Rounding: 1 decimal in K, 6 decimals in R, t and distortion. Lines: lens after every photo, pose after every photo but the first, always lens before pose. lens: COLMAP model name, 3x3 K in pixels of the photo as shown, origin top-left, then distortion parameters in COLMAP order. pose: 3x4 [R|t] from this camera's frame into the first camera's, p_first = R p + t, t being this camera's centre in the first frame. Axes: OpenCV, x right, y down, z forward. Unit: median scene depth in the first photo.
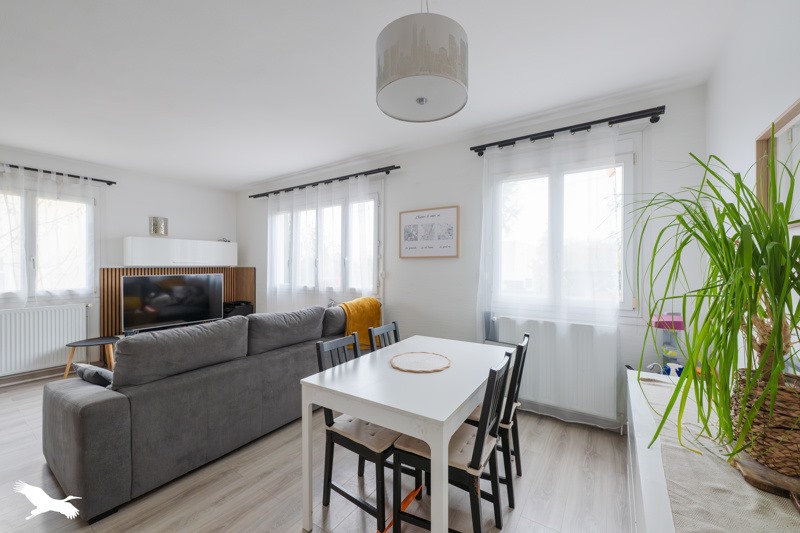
lens RADIAL K [[317.8, 0, 395.7], [0, 317.8, 267.4], [0, 0, 1]] dist [-0.000965, -0.000024]
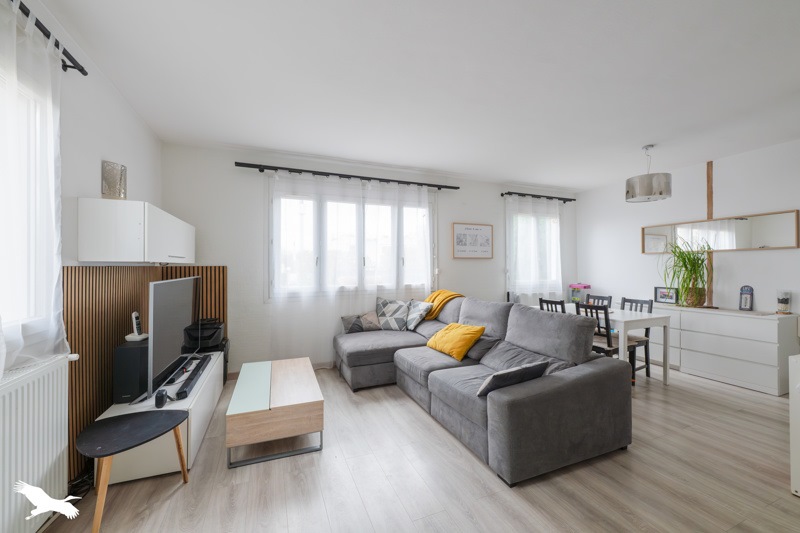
lens RADIAL K [[317.8, 0, 396.7], [0, 317.8, 265.3], [0, 0, 1]] dist [-0.000965, -0.000024]
pose [[0.556605, 0.004705, 0.830764, -1.208318], [0.008670, 0.999897, -0.011471, 0.012292], [-0.830732, 0.013587, 0.556507, 0.481537]]
